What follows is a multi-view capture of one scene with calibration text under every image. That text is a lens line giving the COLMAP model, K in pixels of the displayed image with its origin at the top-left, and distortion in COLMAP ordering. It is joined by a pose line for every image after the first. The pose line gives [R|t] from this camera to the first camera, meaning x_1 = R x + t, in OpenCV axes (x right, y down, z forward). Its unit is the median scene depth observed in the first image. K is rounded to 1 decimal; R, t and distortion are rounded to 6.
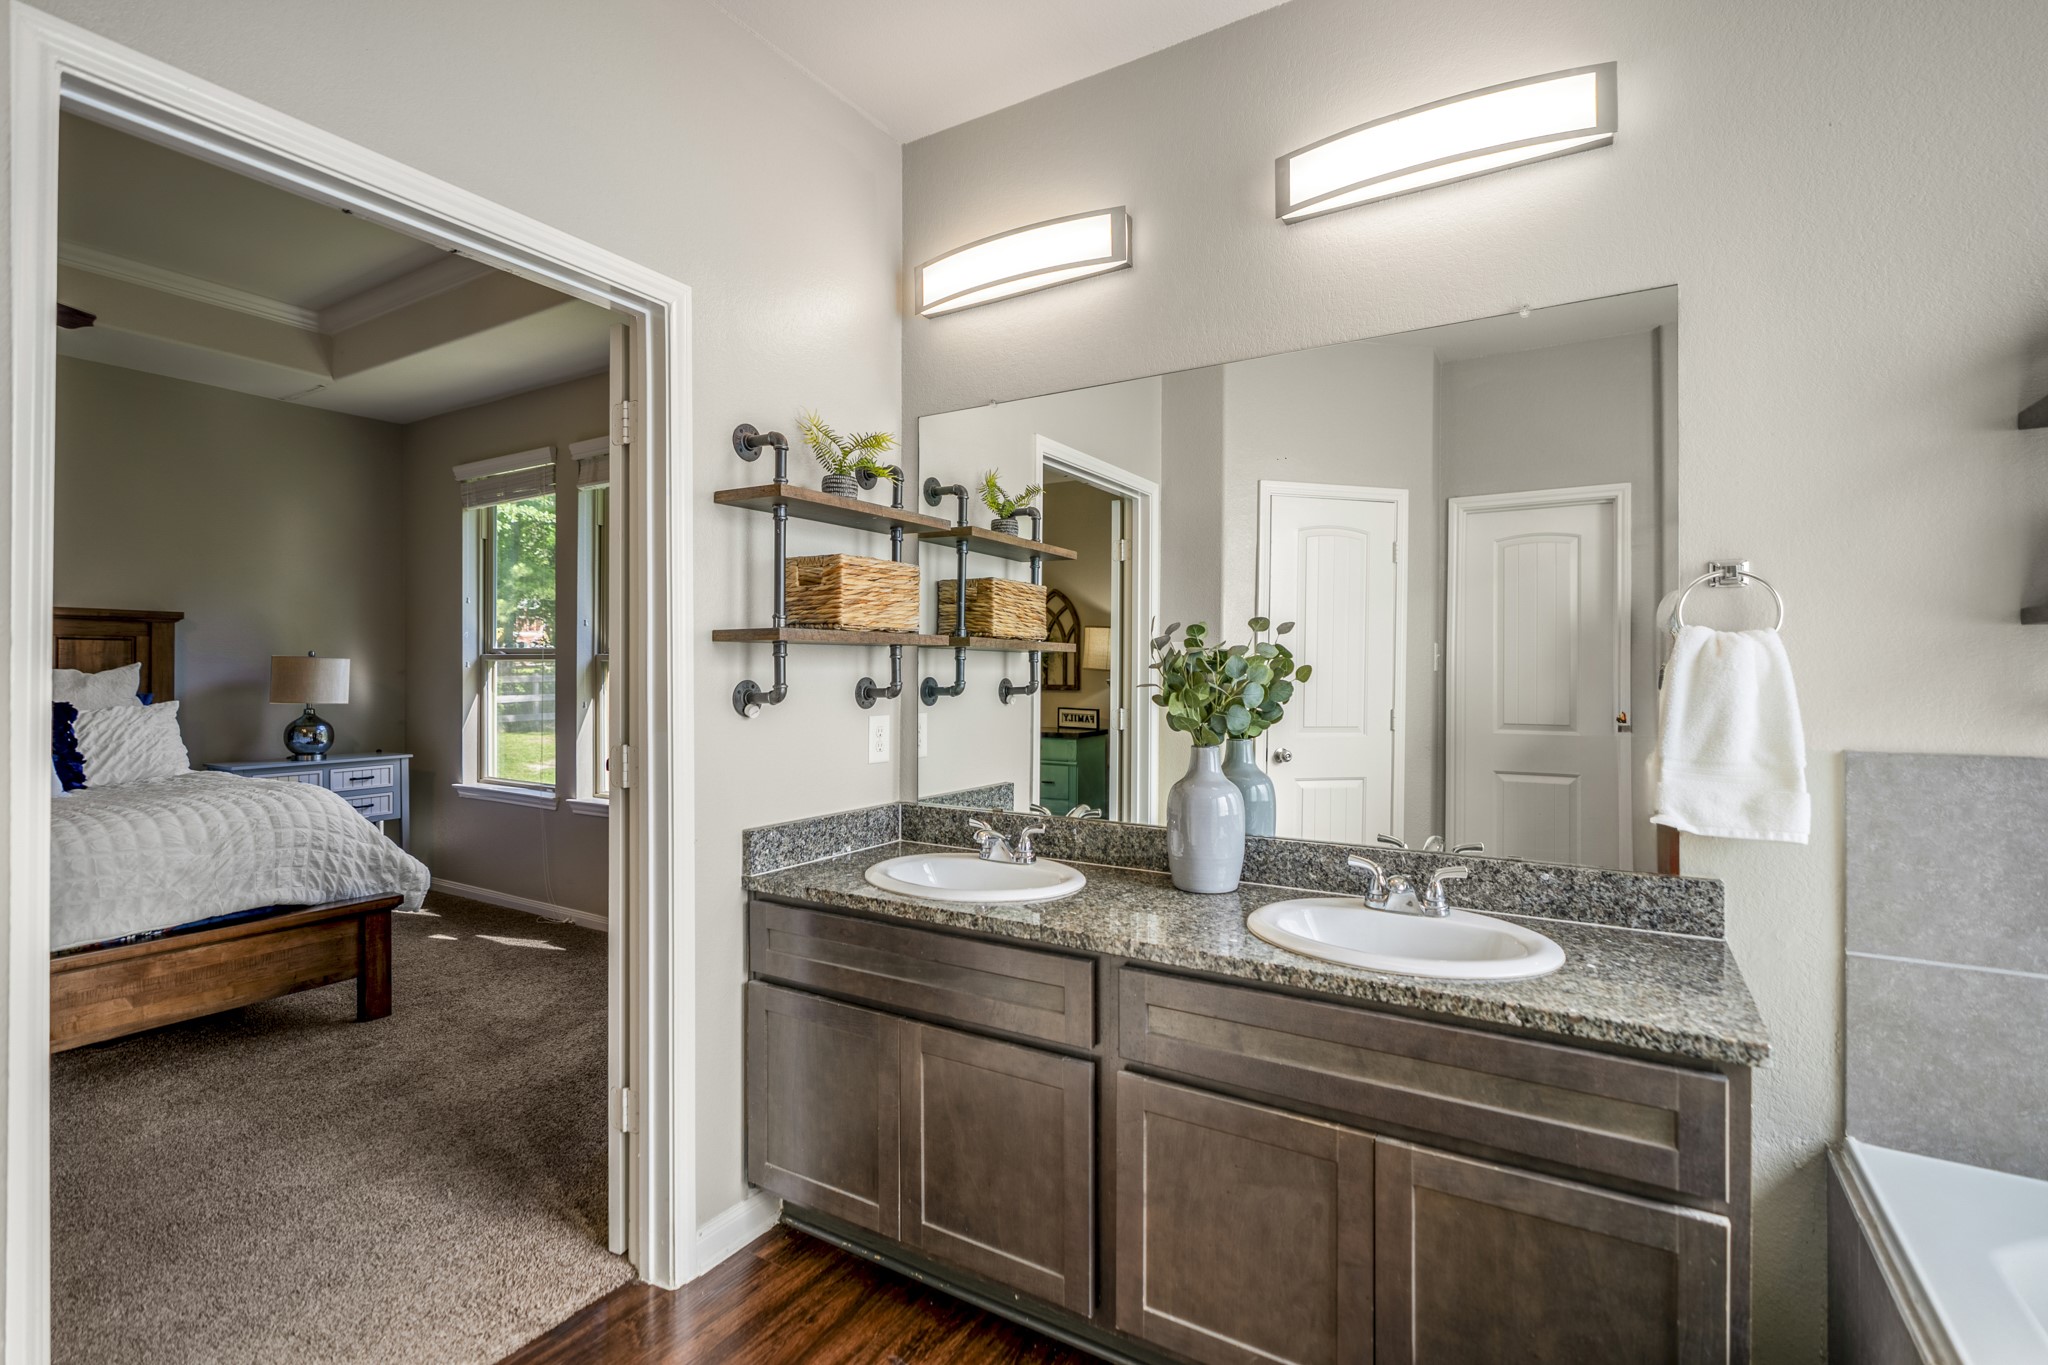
lens RADIAL K [[948.9, 0, 1027.8], [0, 948.9, 677.8], [0, 0, 1]] dist [-0.000702, 0.000532]
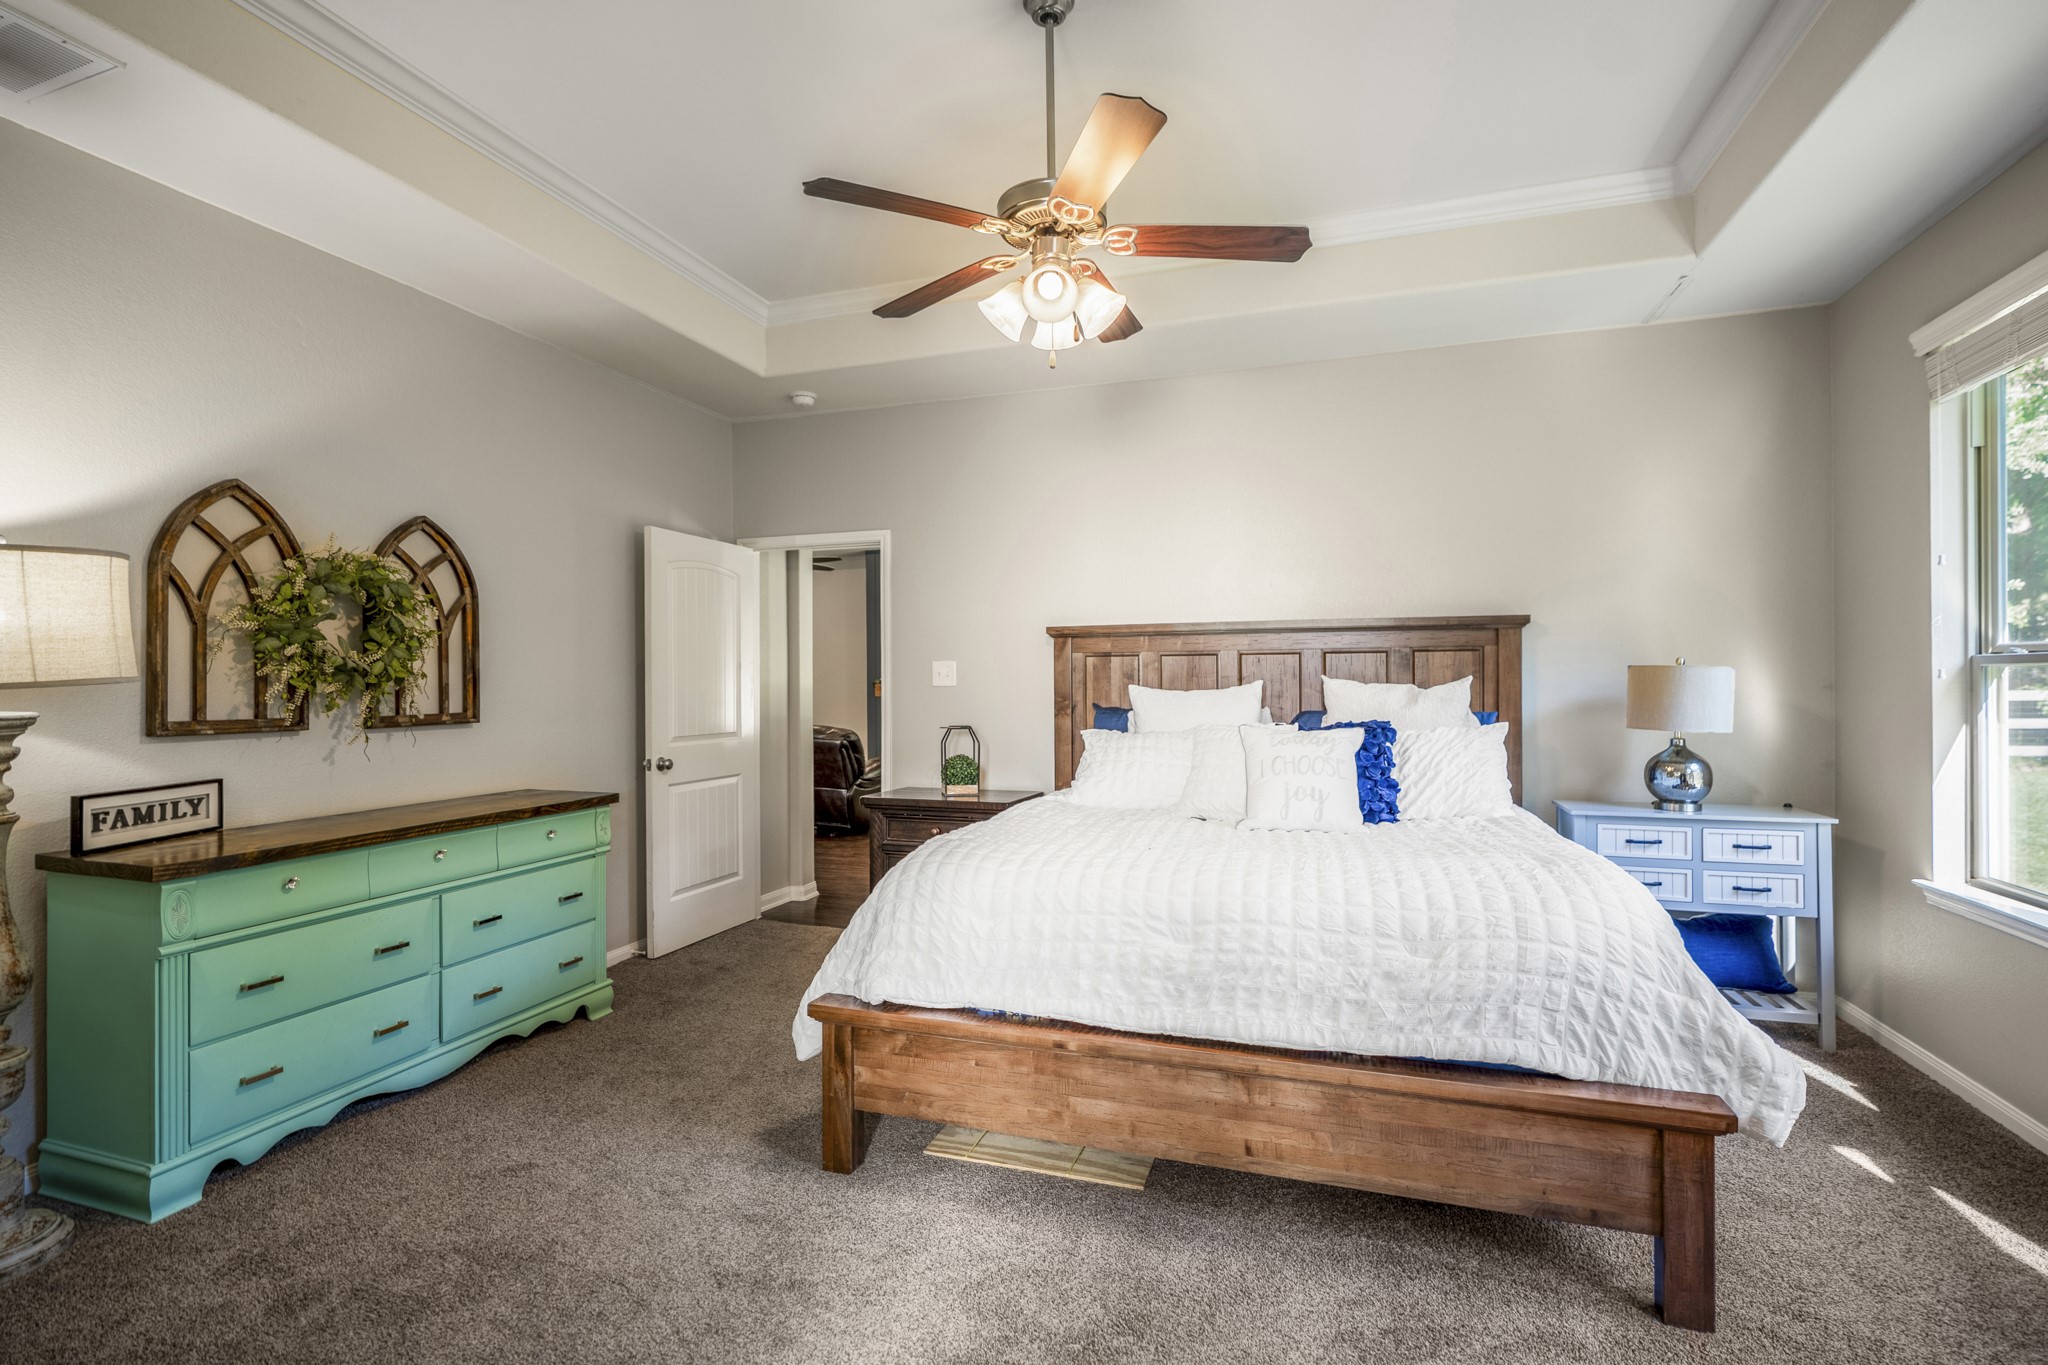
lens RADIAL K [[948.9, 0, 1027.8], [0, 948.9, 677.8], [0, 0, 1]] dist [-0.000702, 0.000532]
pose [[0.225404, -0.007422, -0.974237, -0.214854], [-0.005876, 0.999942, -0.008978, -0.004768], [0.974248, 0.007748, 0.225348, 0.455438]]
